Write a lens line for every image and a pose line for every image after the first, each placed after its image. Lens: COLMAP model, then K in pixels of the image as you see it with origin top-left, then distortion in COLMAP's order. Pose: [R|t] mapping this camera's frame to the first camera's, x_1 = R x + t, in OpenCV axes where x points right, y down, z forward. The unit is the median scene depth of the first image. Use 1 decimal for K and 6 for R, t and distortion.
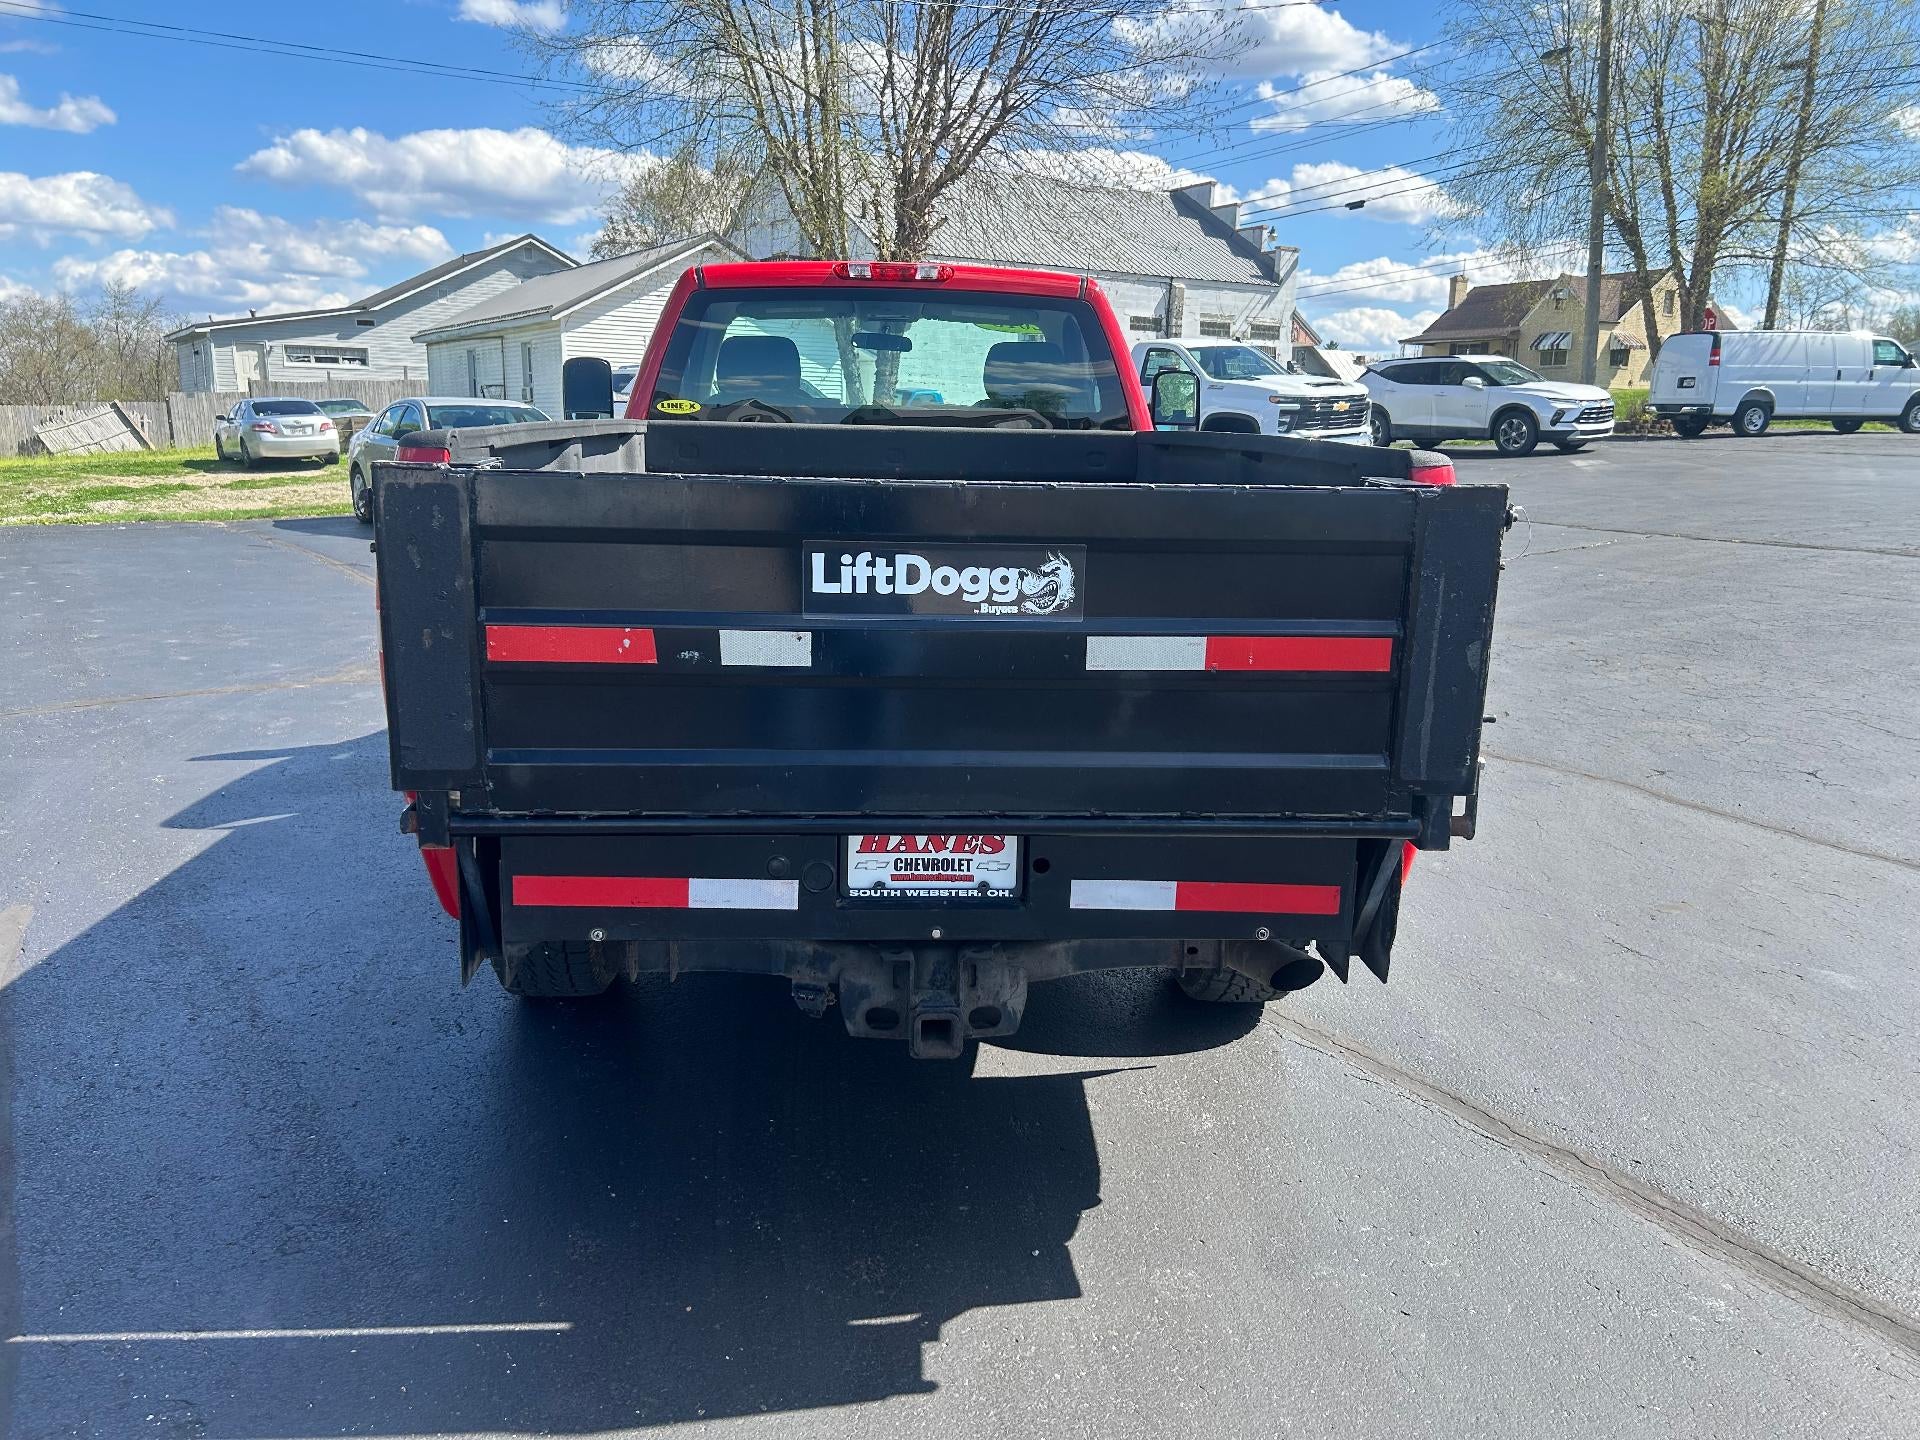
lens RADIAL K [[1457.0, 0, 968.1], [0, 1457.0, 710.2], [0, 0, 1]] dist [0.054933, -0.064865]
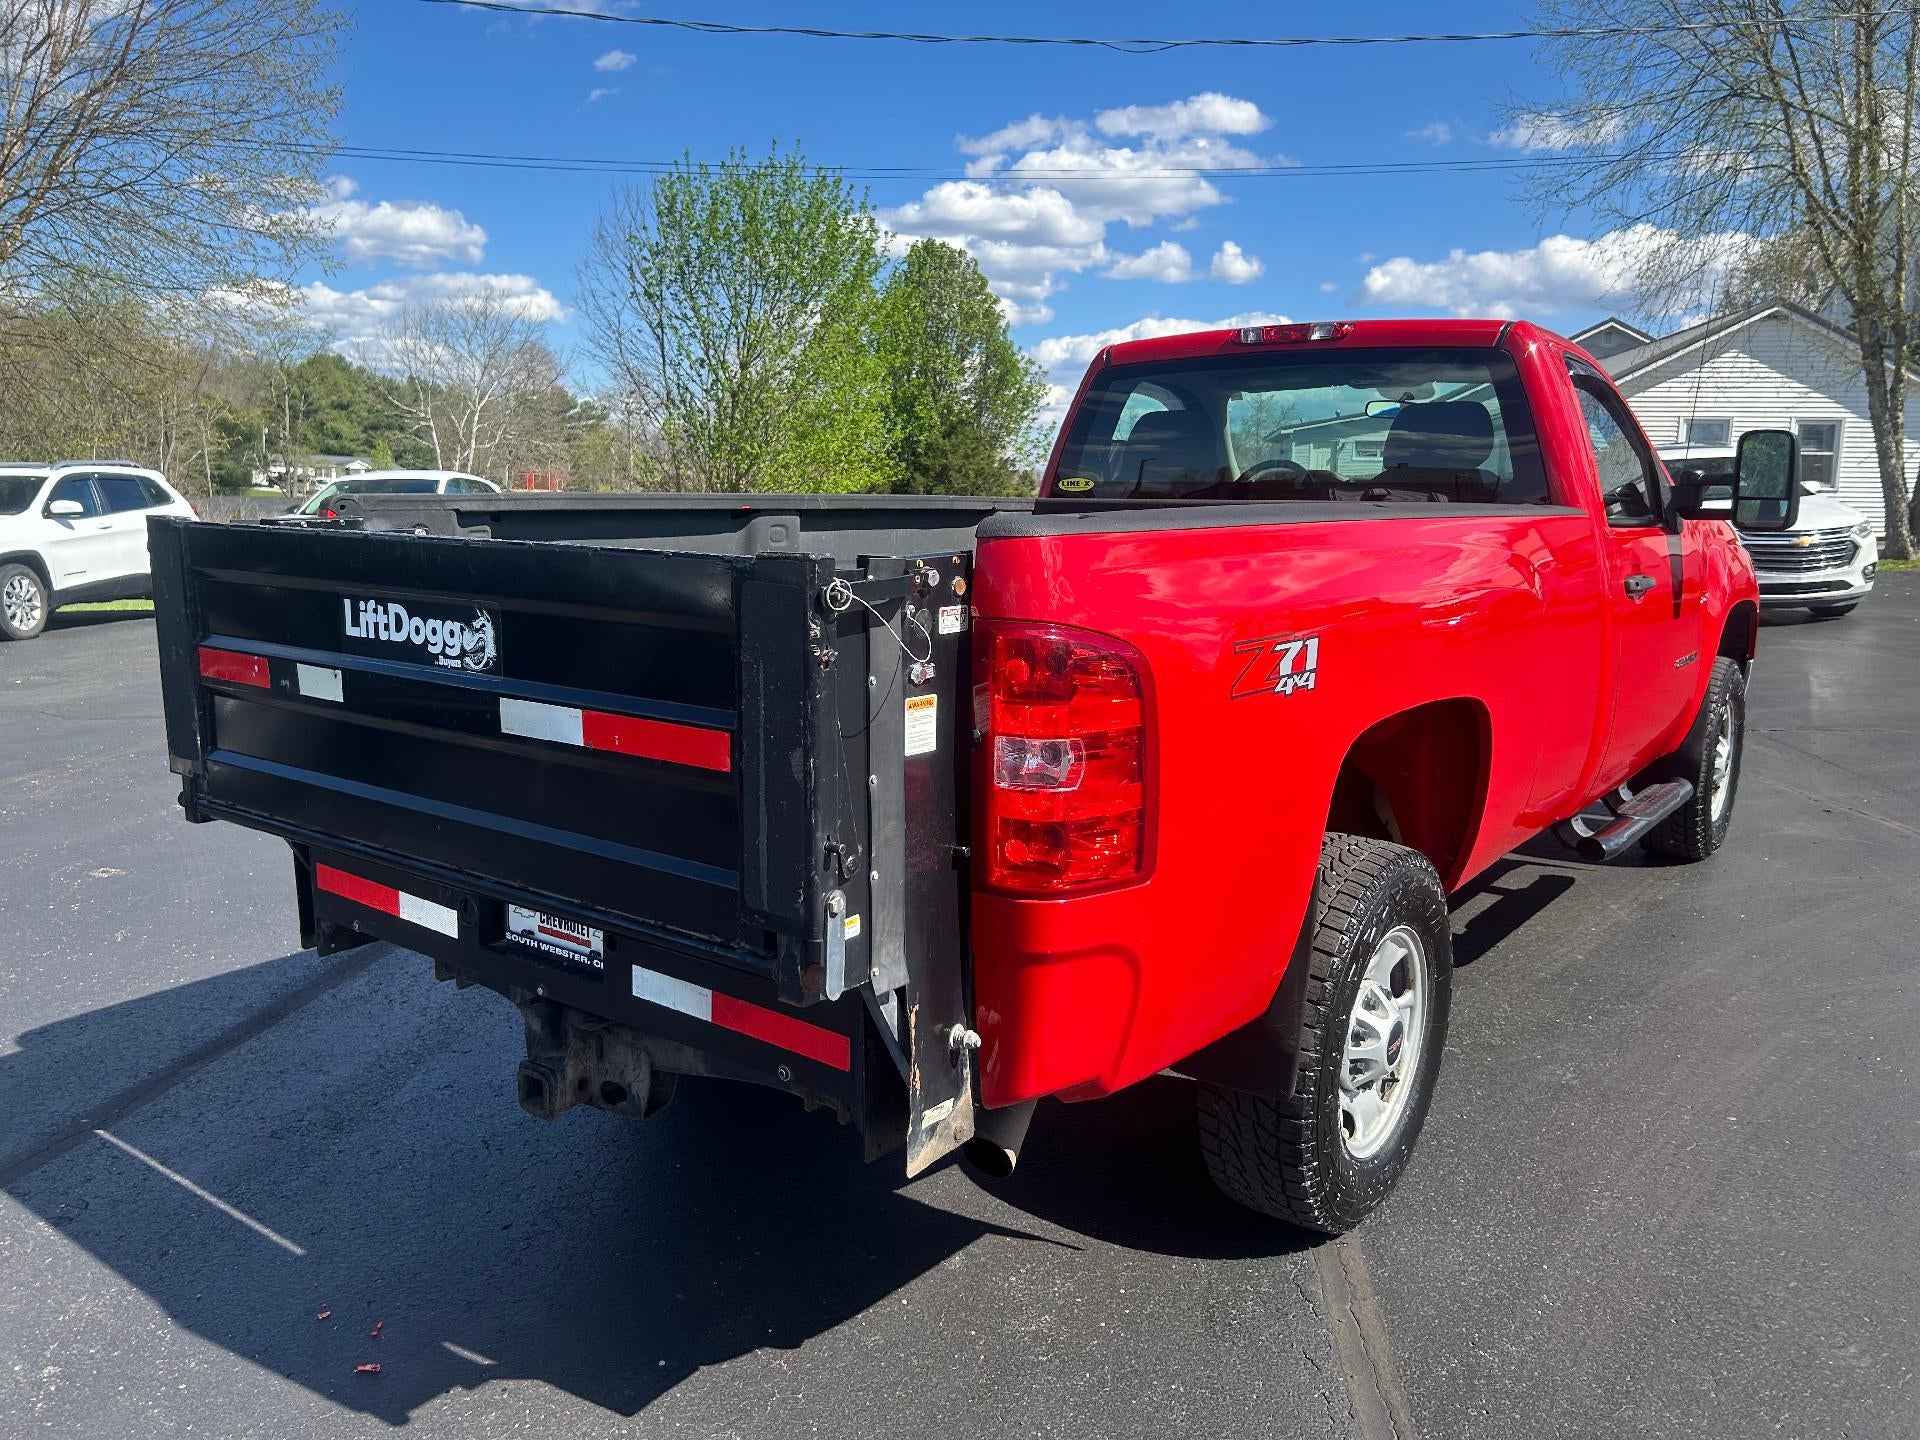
lens RADIAL K [[1457.0, 0, 980.2], [0, 1457.0, 735.5], [0, 0, 1]] dist [0.054933, -0.064865]
pose [[0.752577, 0.098555, -0.651087, 0.951072], [-0.127286, 0.991861, 0.003010, -0.068927], [0.646085, 0.080609, 0.758997, 0.476858]]
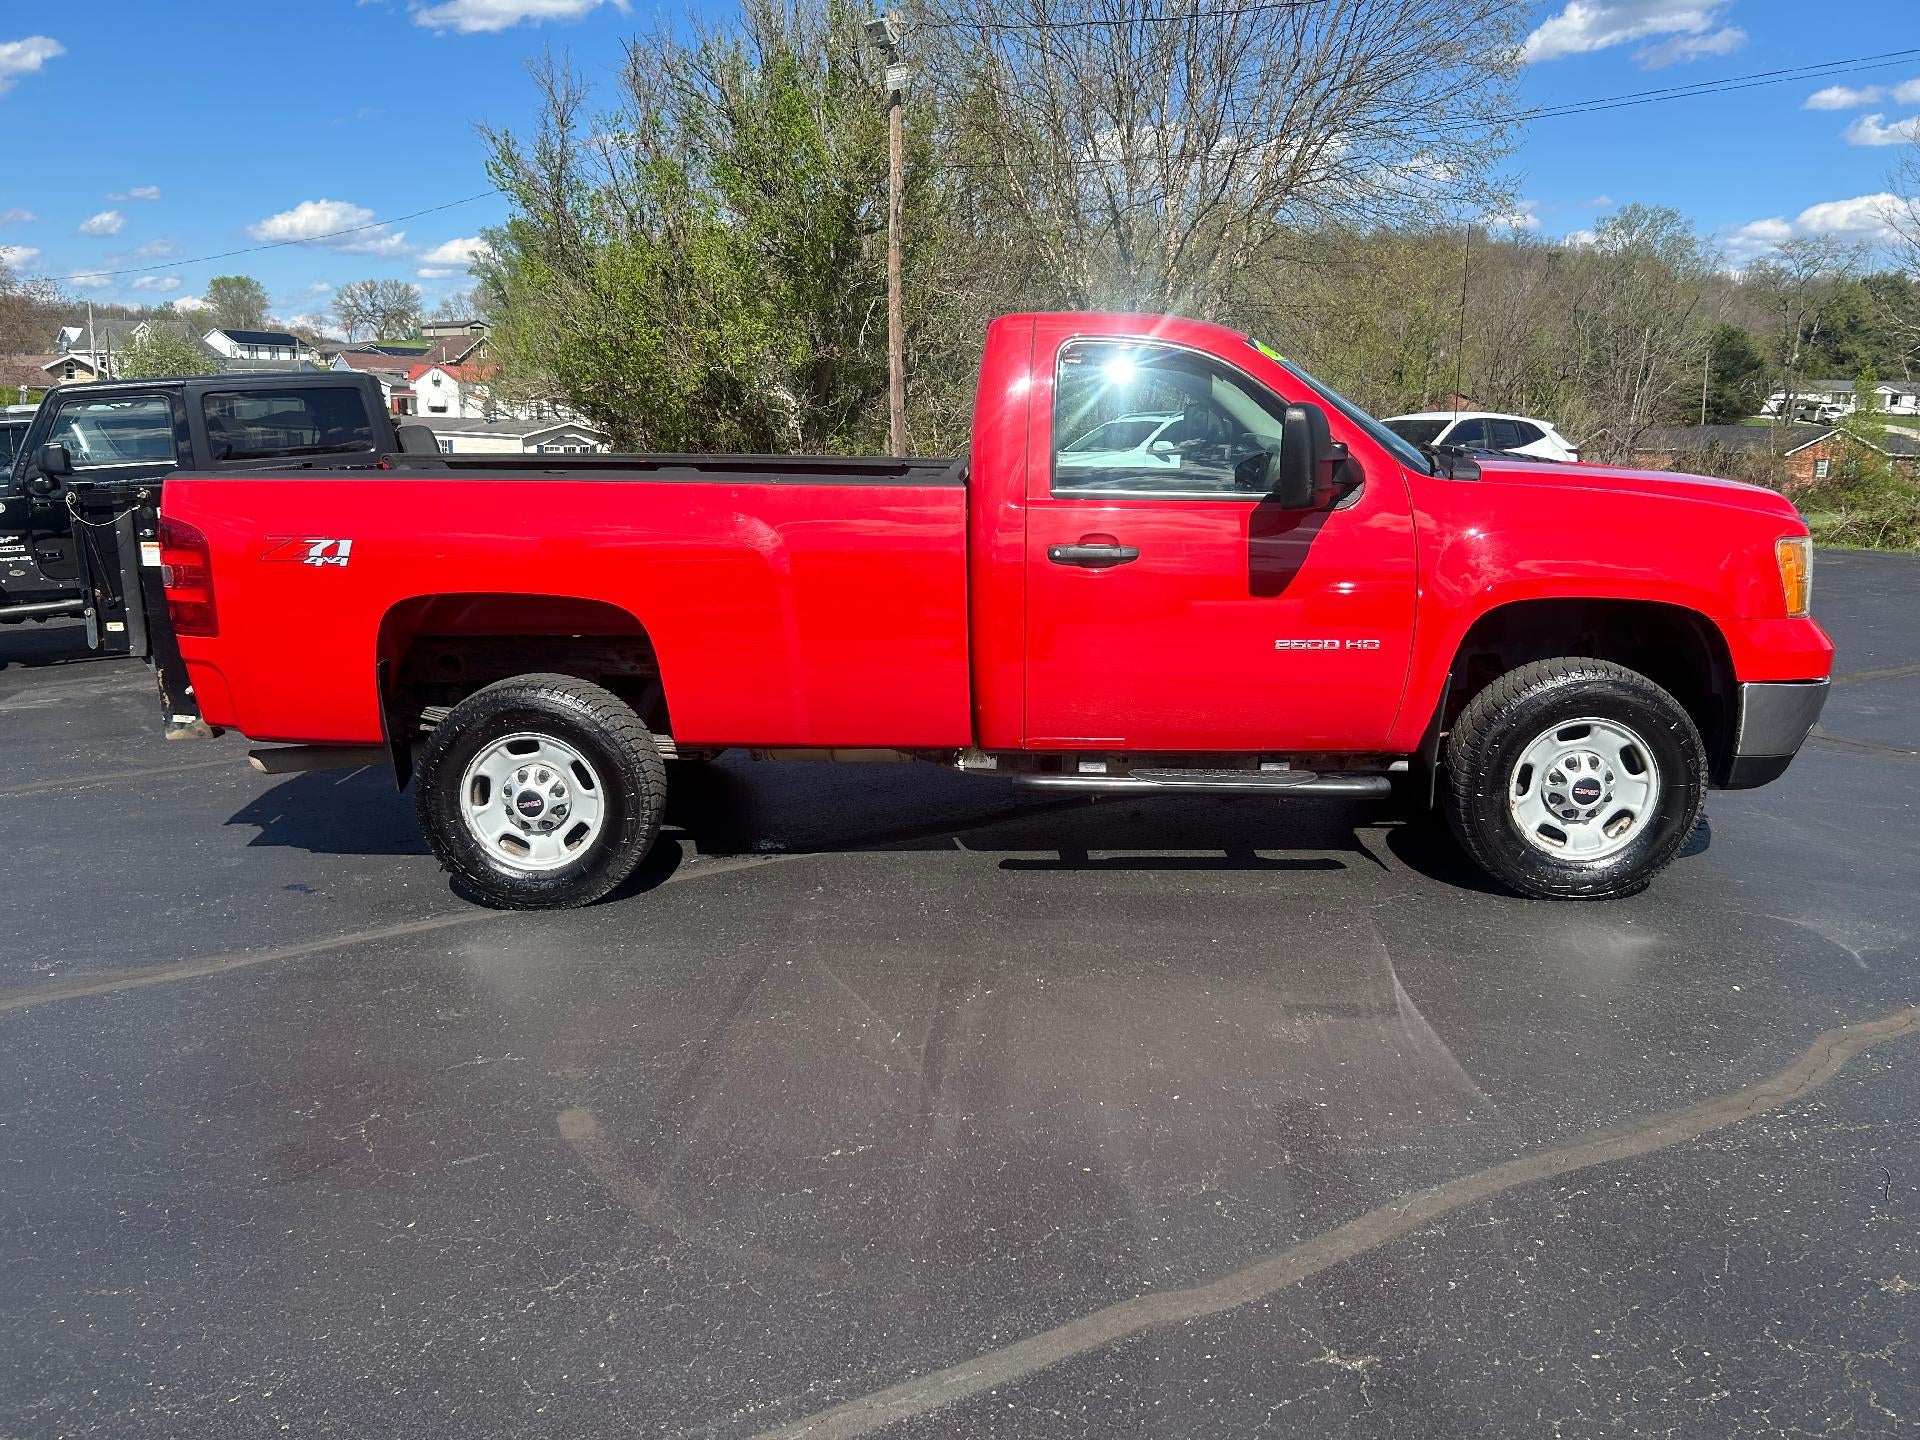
lens RADIAL K [[1457.0, 0, 975.2], [0, 1457.0, 705.4], [0, 0, 1]] dist [0.054933, -0.064865]
pose [[-0.113929, 0.181011, -0.976860, 2.443917], [-0.203628, 0.958133, 0.201289, -0.556495], [0.972397, 0.221848, -0.072300, 2.567579]]
